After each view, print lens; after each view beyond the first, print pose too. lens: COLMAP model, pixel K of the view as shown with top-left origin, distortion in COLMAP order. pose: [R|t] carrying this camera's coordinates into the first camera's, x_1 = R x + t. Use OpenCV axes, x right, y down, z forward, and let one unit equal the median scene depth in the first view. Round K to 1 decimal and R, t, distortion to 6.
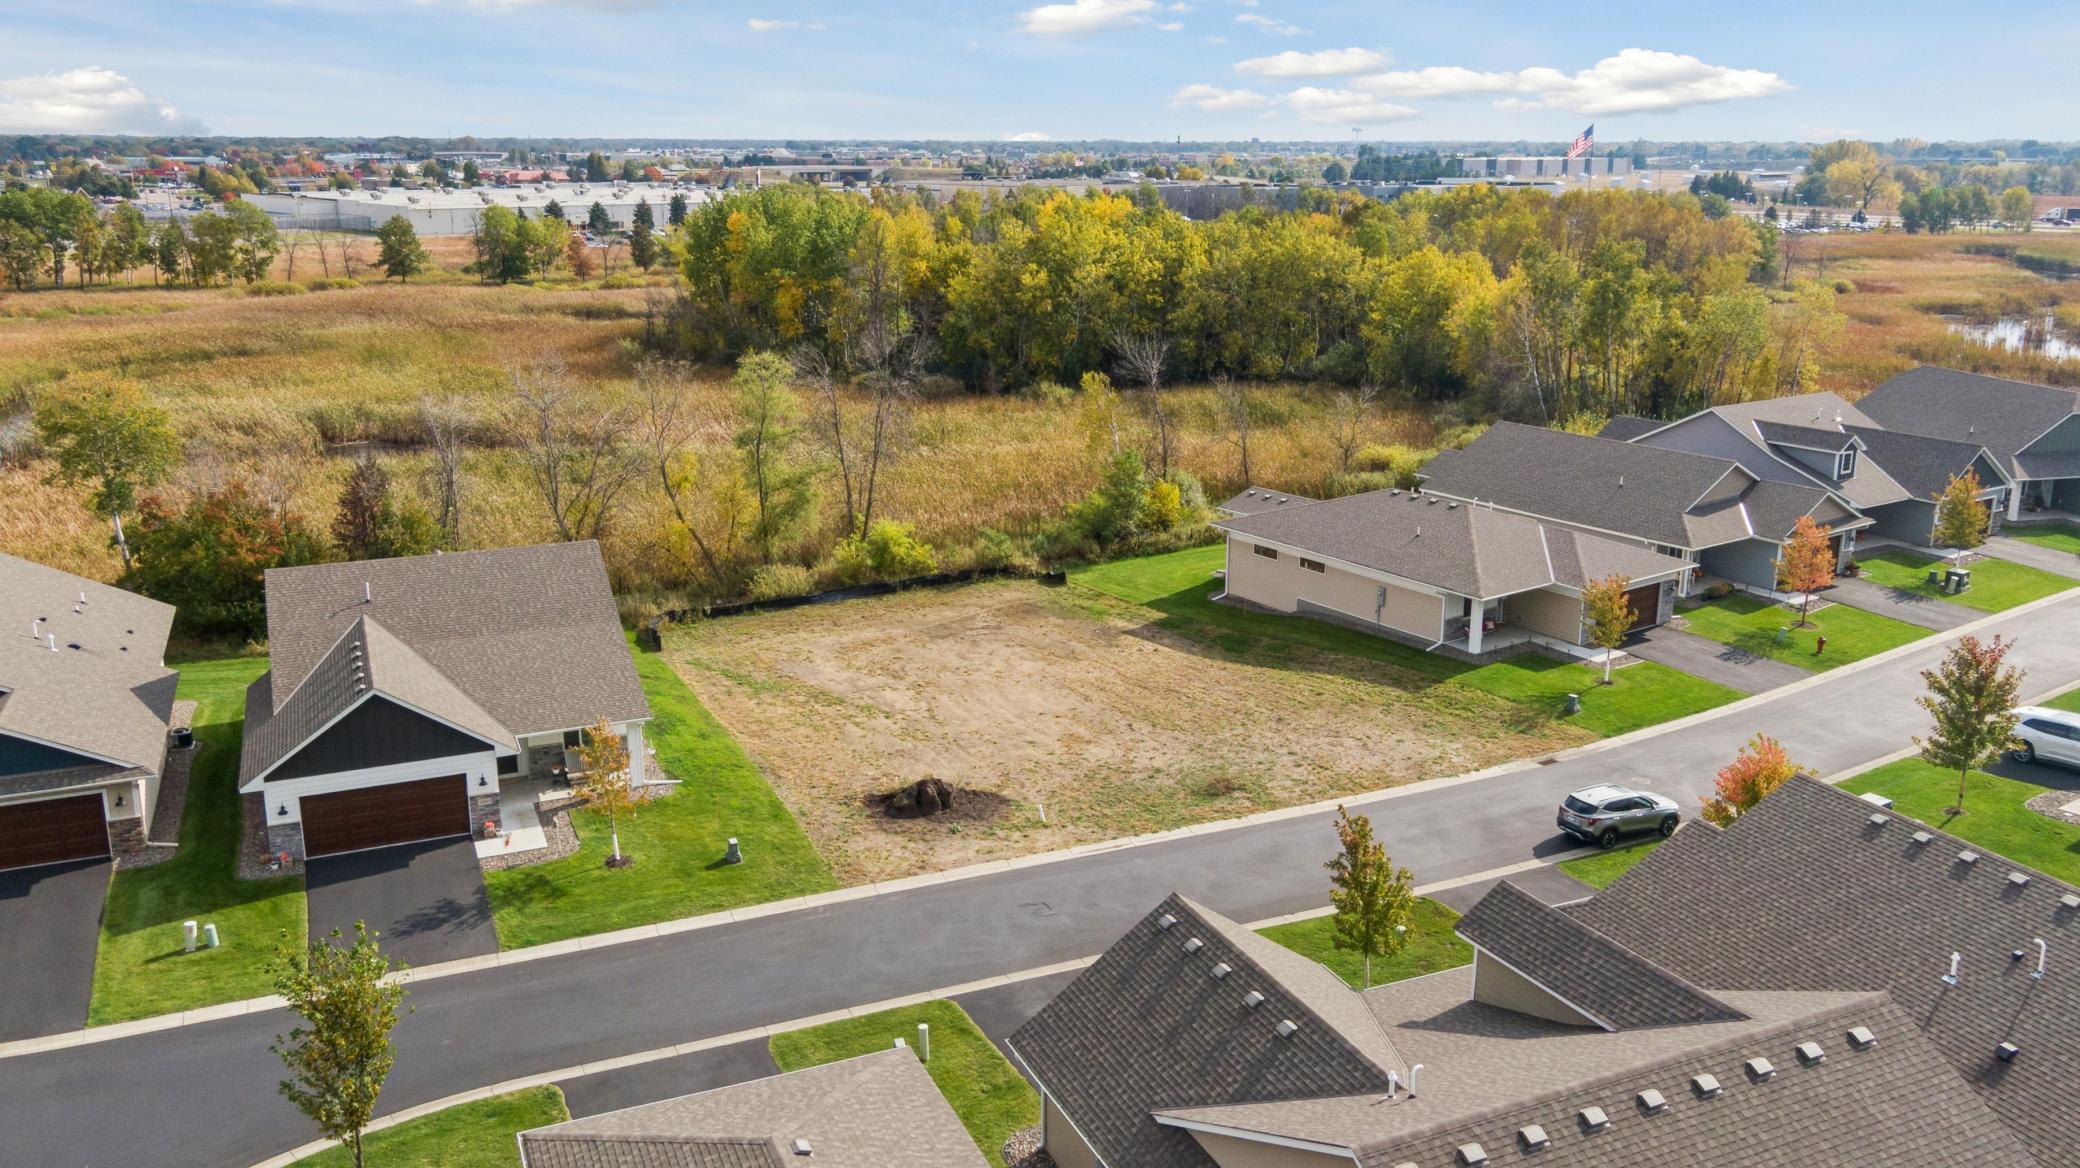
lens RADIAL K [[1640.8, 0, 1040.9], [0, 1640.8, 556.0], [0, 0, 1]] dist [0.048961, -0.090652]
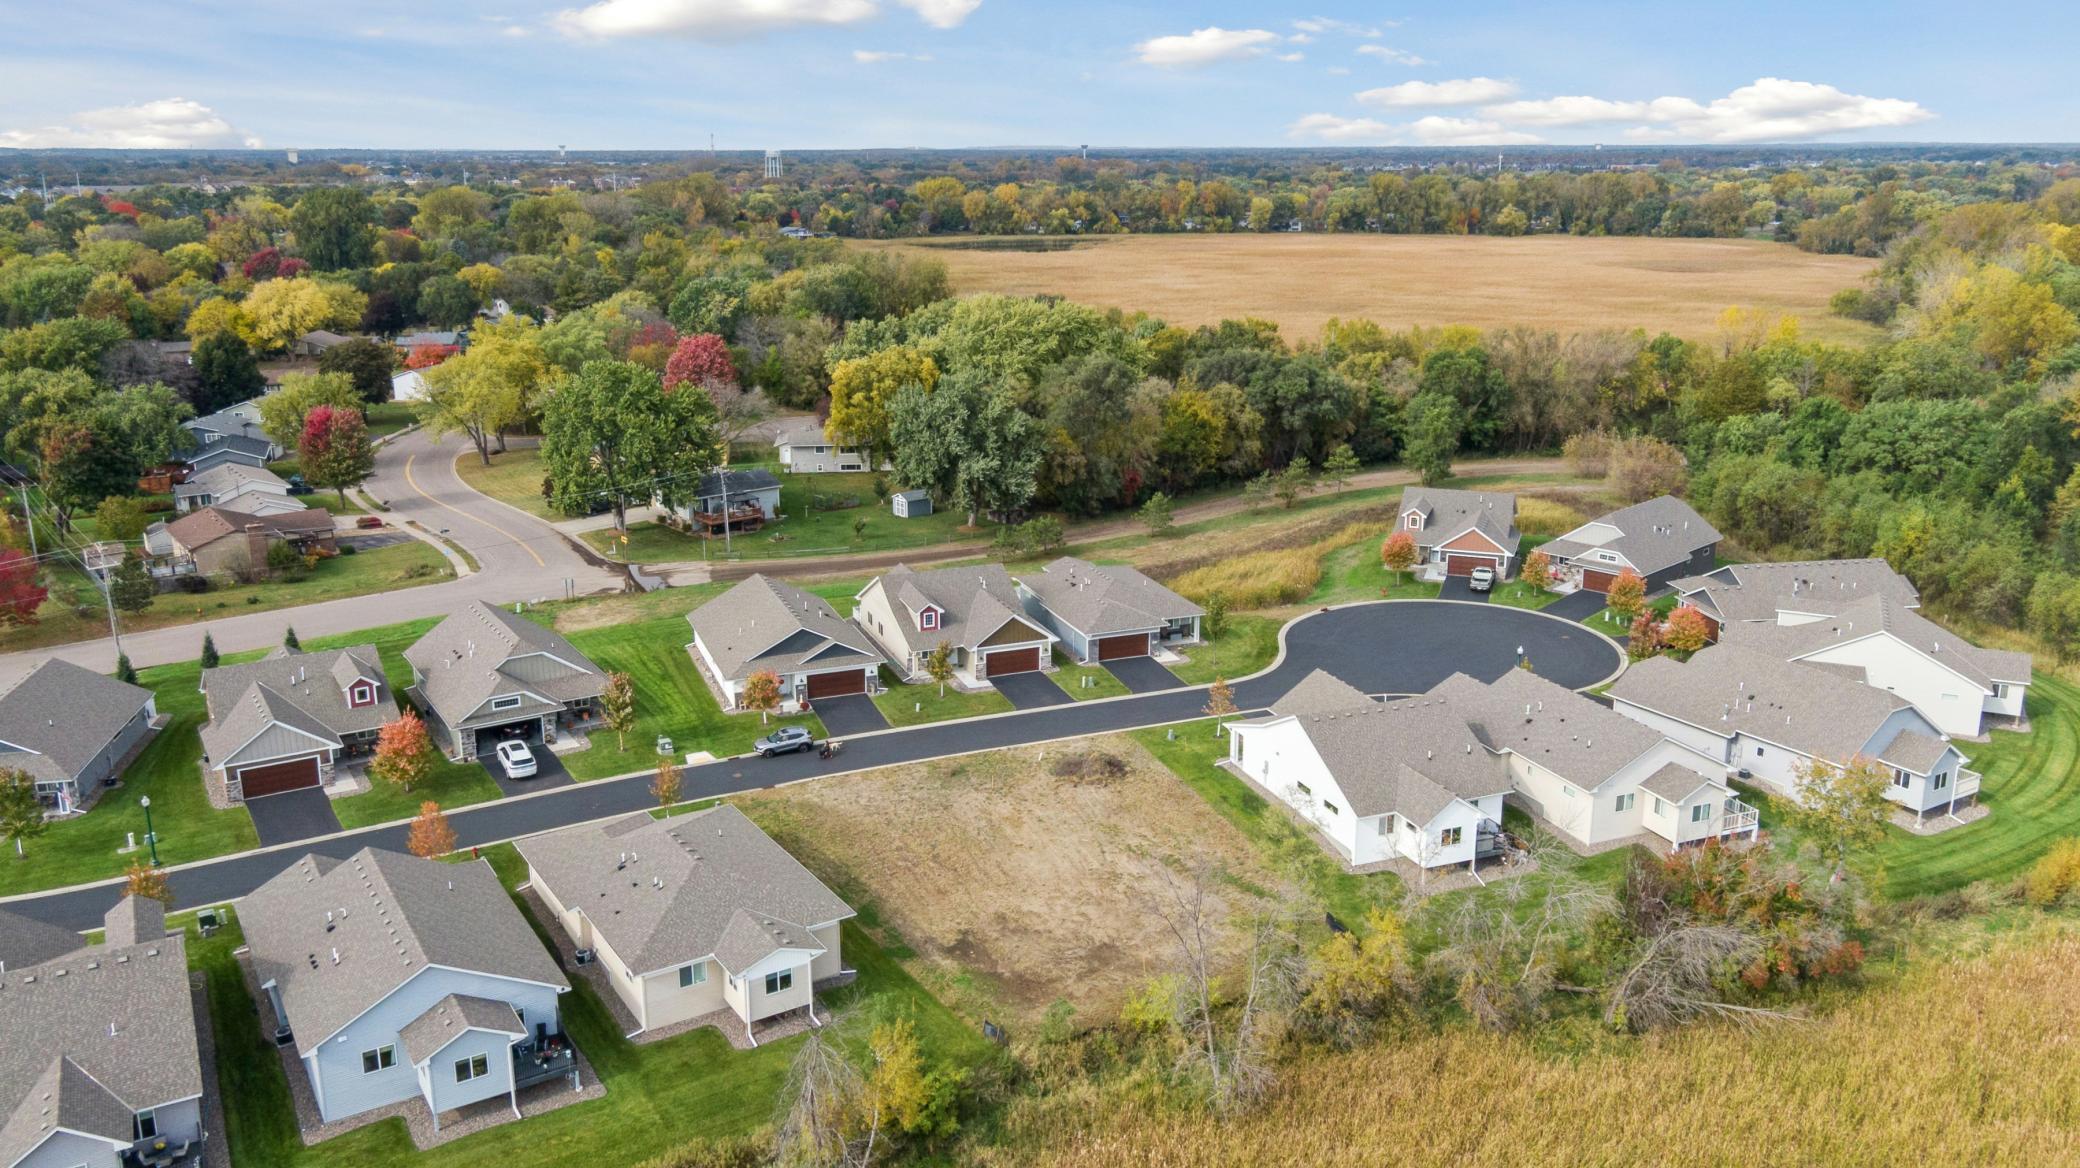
lens RADIAL K [[1588.2, 0, 1043.5], [0, 1588.2, 549.3], [0, 0, 1]] dist [0.027775, -0.046439]
pose [[-0.997800, -0.008094, 0.065805, -0.090891], [0.024519, 0.877104, 0.479674, -0.748162], [-0.061600, 0.480232, -0.874976, 1.850209]]
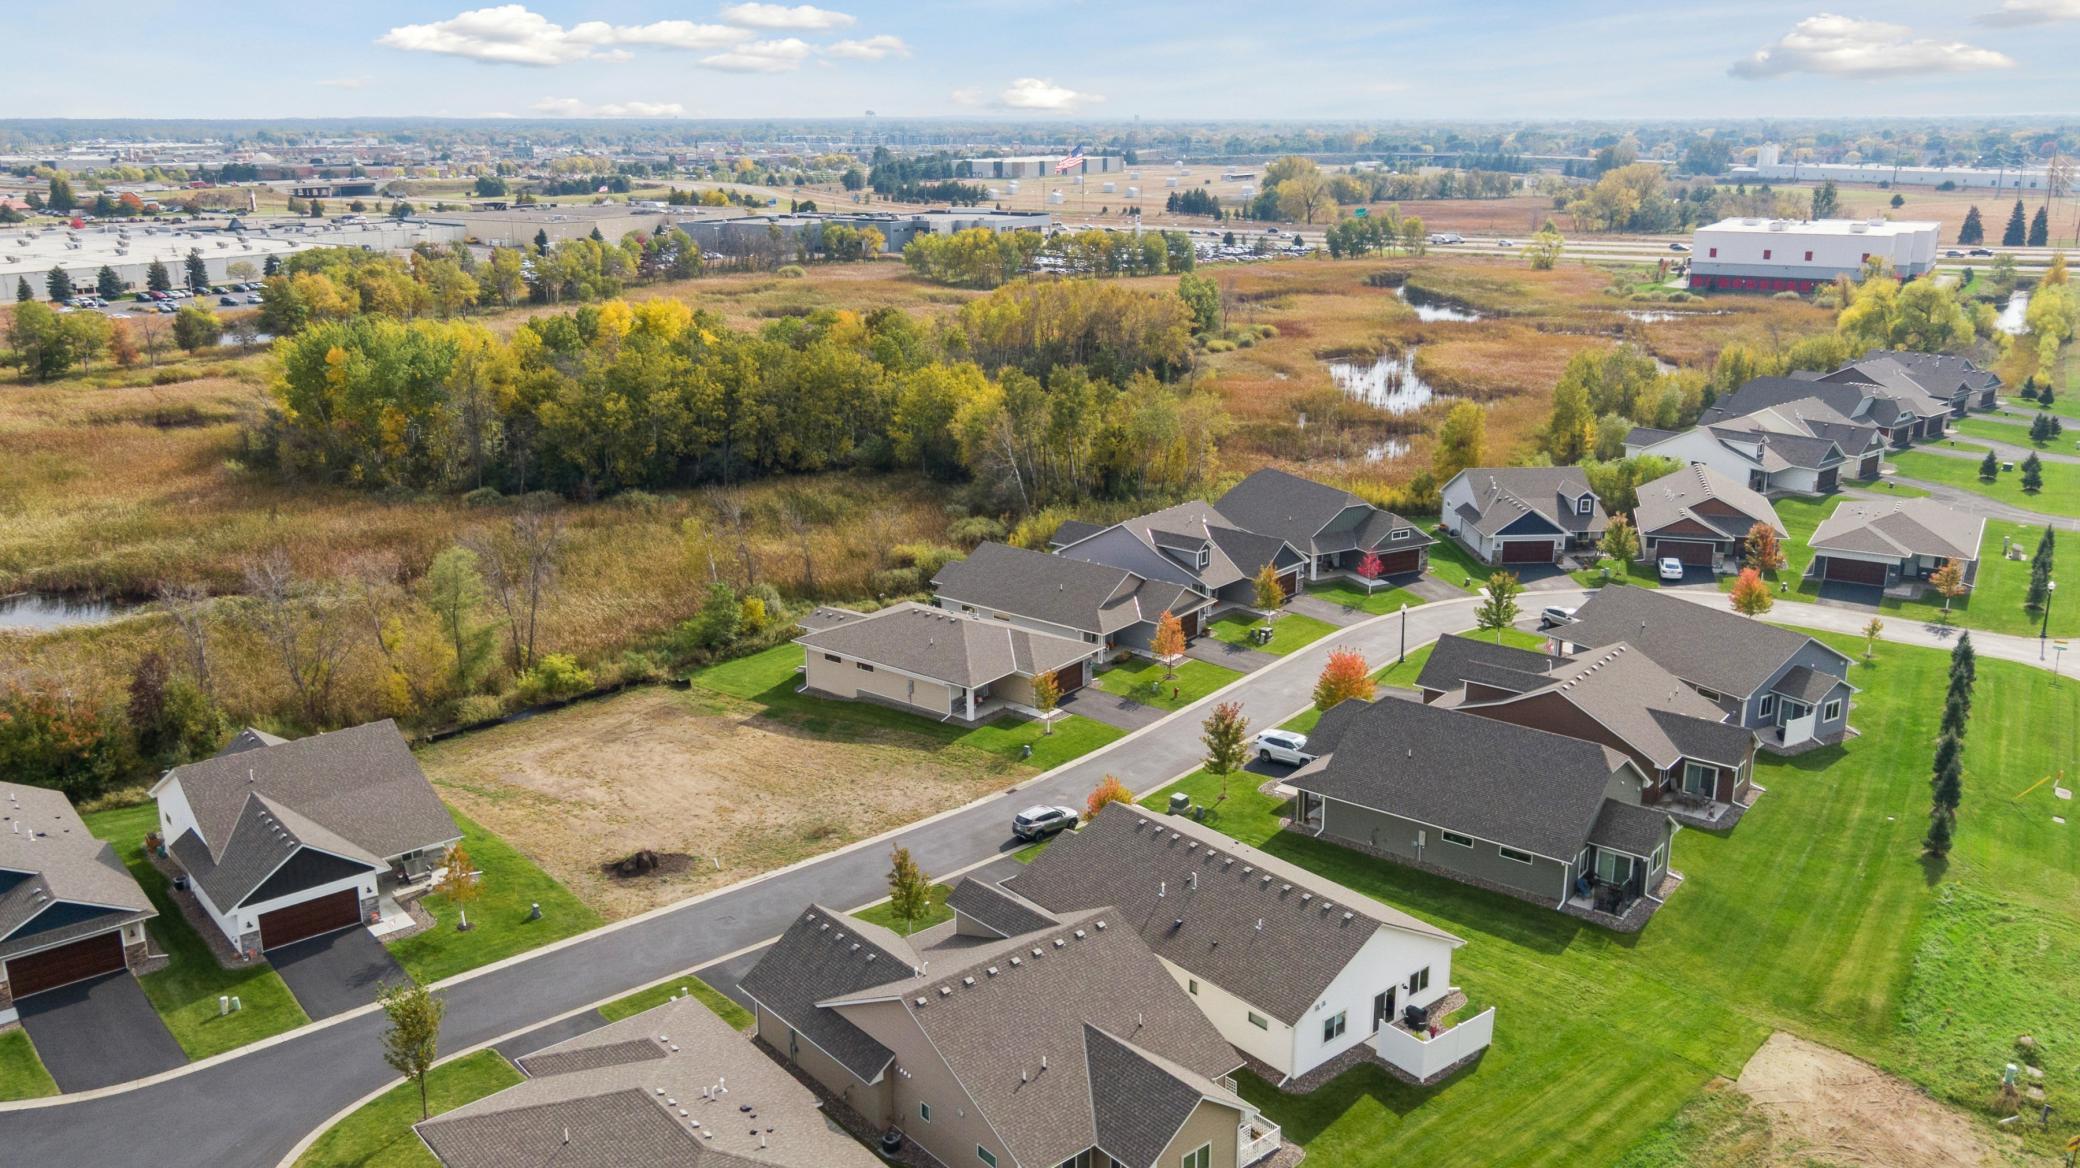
lens RADIAL K [[1659.8, 0, 1067.0], [0, 1659.8, 591.5], [0, 0, 1]] dist [0.042332, -0.063581]
pose [[0.956434, -0.082231, 0.280130, -0.075264], [0.071873, 0.996303, 0.047069, -0.118267], [-0.282964, -0.024884, 0.958808, -0.491044]]
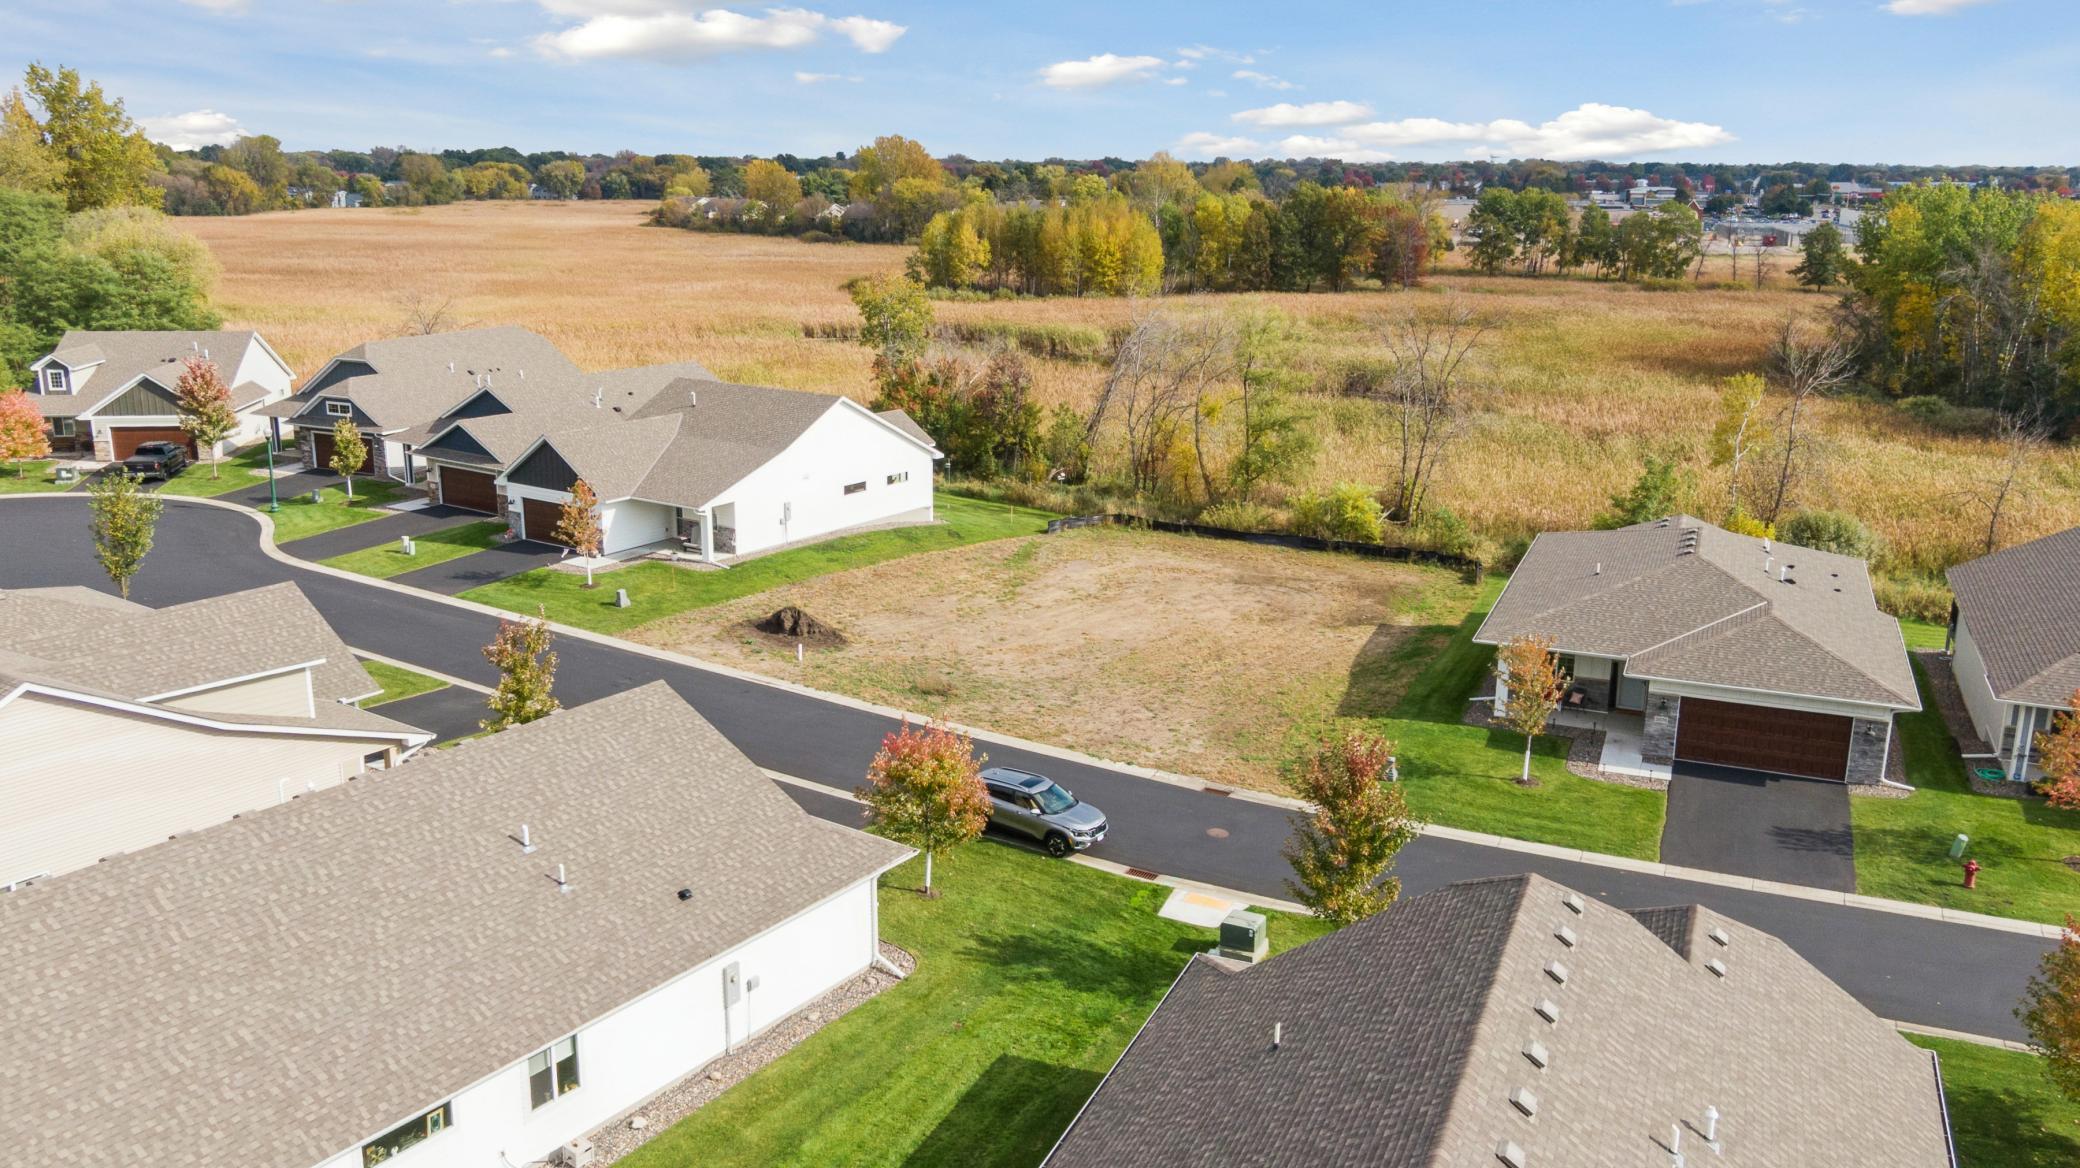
lens RADIAL K [[1640.8, 0, 1040.9], [0, 1640.8, 556.0], [0, 0, 1]] dist [0.048961, -0.090652]
pose [[0.506777, 0.198932, -0.838810, 0.698649], [-0.215990, 0.971276, 0.099855, -0.038881], [0.834581, 0.130570, 0.535188, 0.358983]]
